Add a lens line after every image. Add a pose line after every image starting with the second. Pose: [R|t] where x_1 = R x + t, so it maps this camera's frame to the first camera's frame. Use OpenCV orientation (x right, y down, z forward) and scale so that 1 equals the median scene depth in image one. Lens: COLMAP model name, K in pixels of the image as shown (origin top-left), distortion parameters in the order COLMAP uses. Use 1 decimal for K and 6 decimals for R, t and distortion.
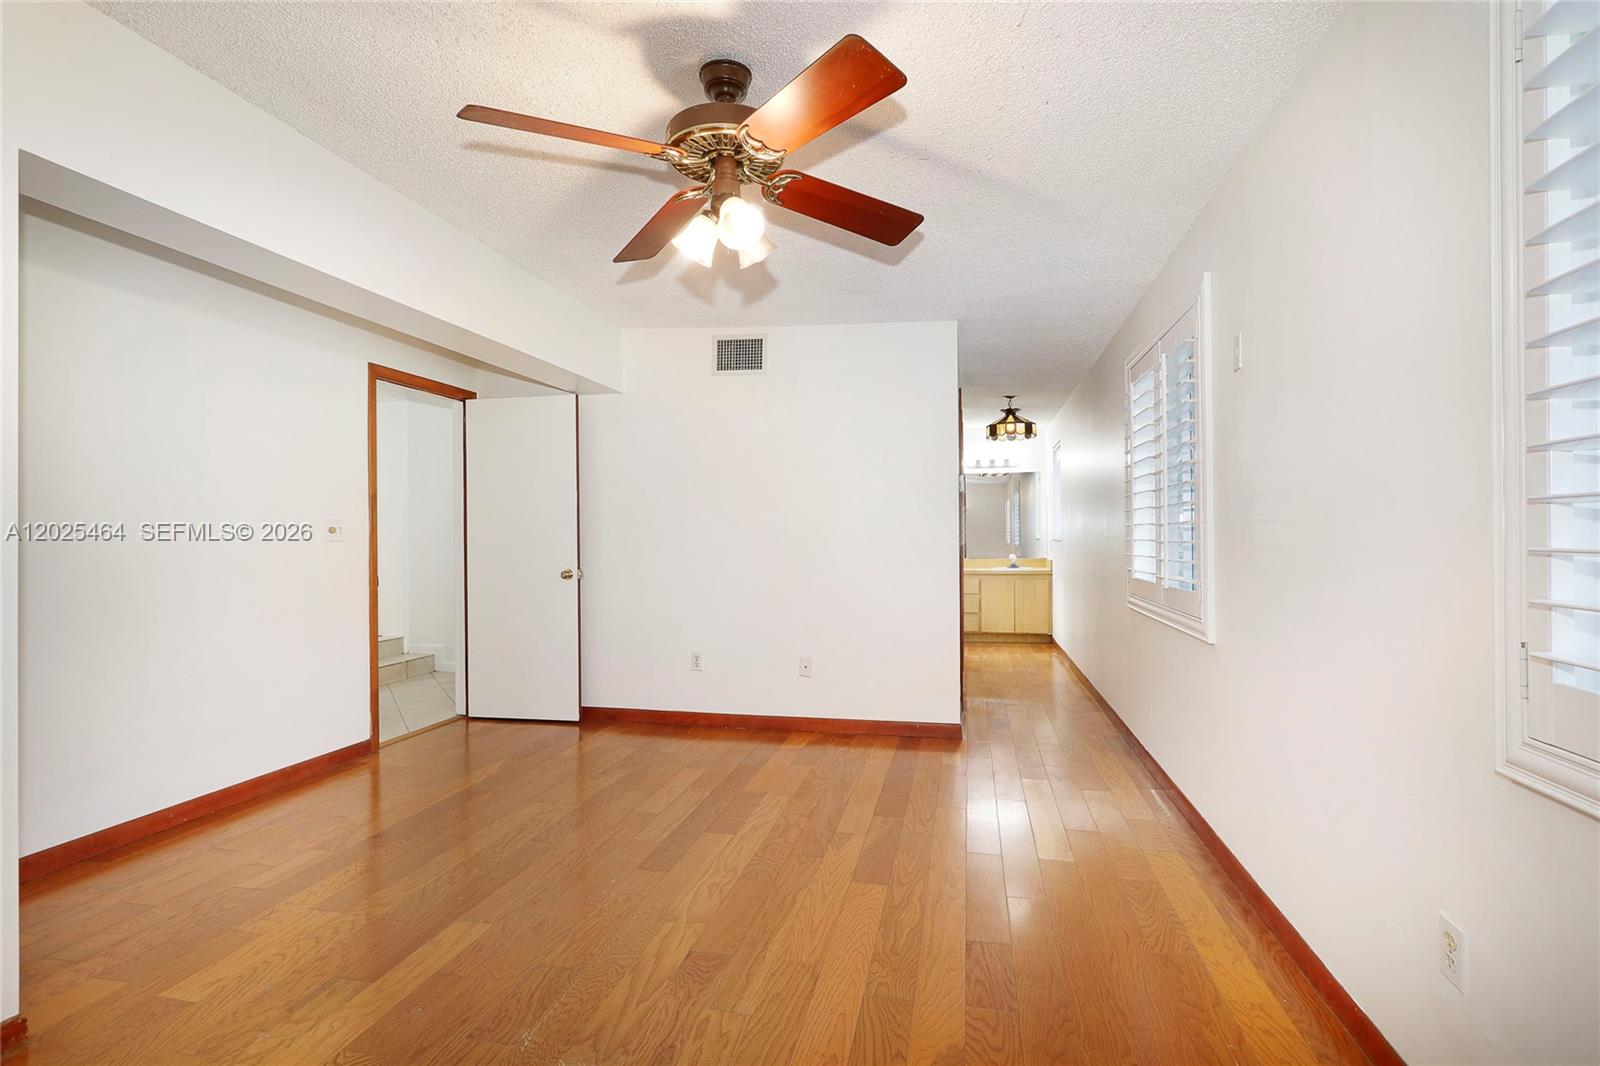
lens RADIAL K [[756.1, 0, 801.1], [0, 756.1, 531.2], [0, 0, 1]] dist [-0.002291, 0.001241]
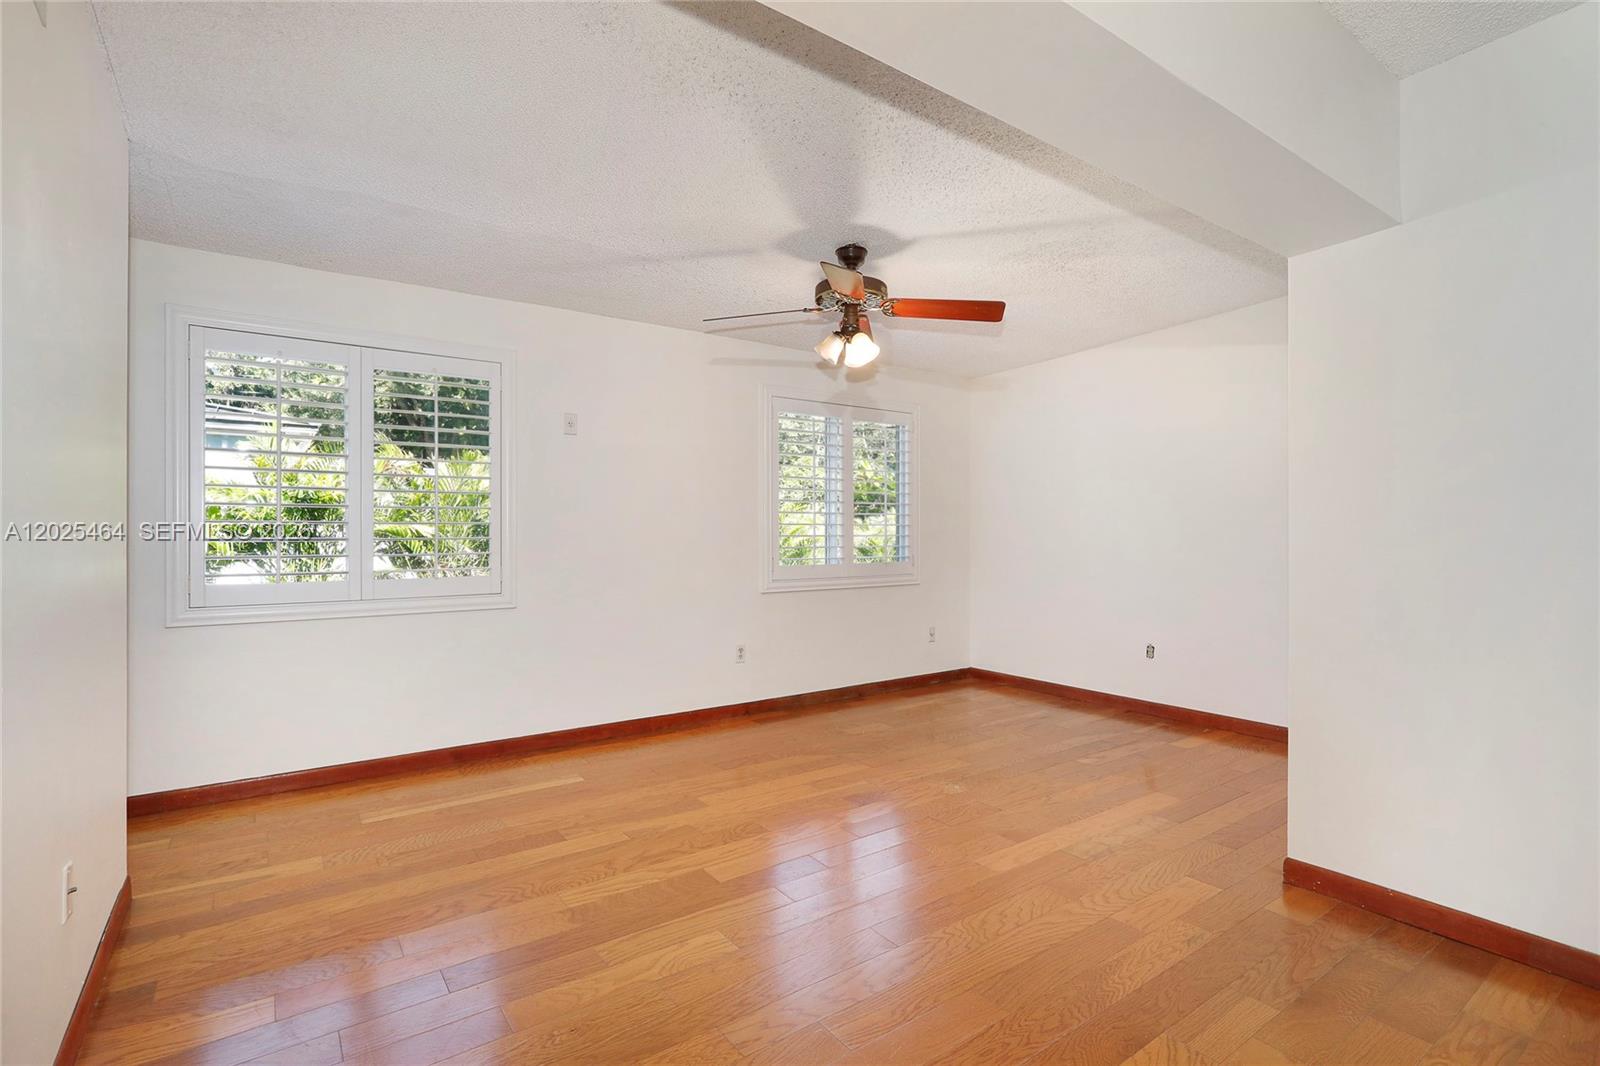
lens RADIAL K [[756.1, 0, 801.1], [0, 756.1, 531.2], [0, 0, 1]] dist [-0.002291, 0.001241]
pose [[-0.745099, 0.006063, 0.666927, -0.768176], [0.001593, 0.999972, -0.007311, 0.011925], [-0.666952, -0.004385, -0.745087, 1.585278]]
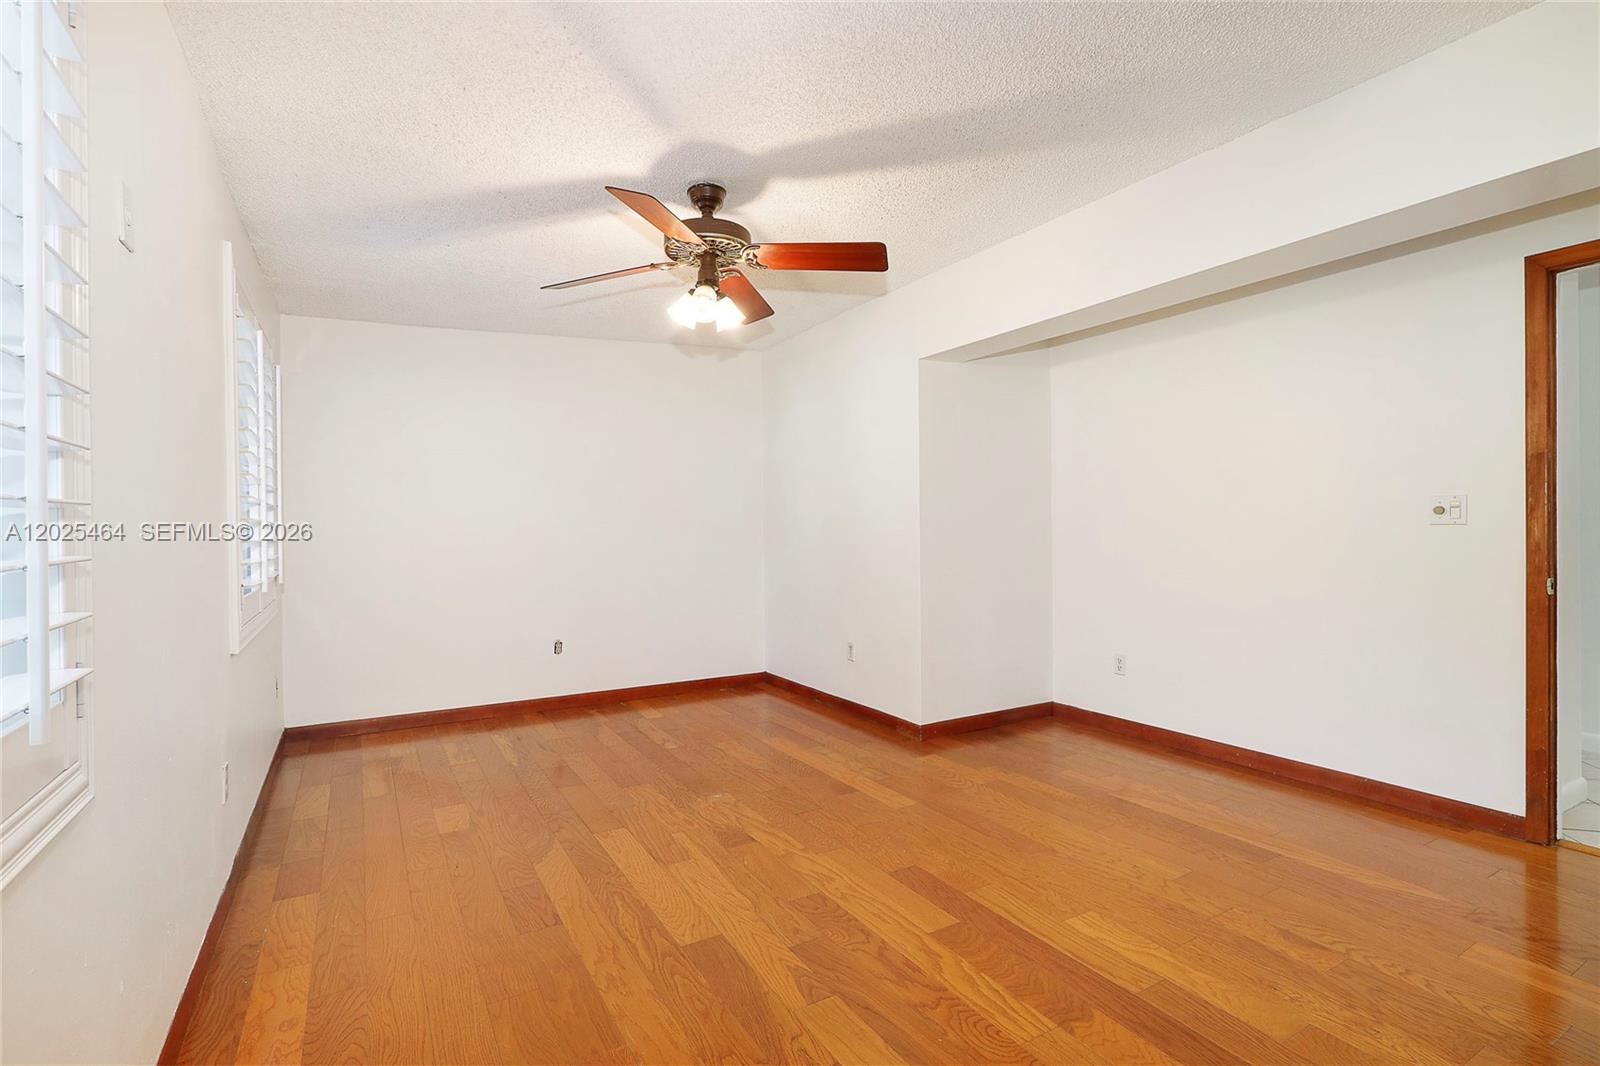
lens RADIAL K [[756.1, 0, 801.1], [0, 756.1, 531.2], [0, 0, 1]] dist [-0.002291, 0.001241]
pose [[-0.731673, 0.018125, -0.681415, 0.495066], [0.018701, 0.999804, 0.006514, 0.003296], [0.681399, -0.007977, -0.731868, 1.456440]]
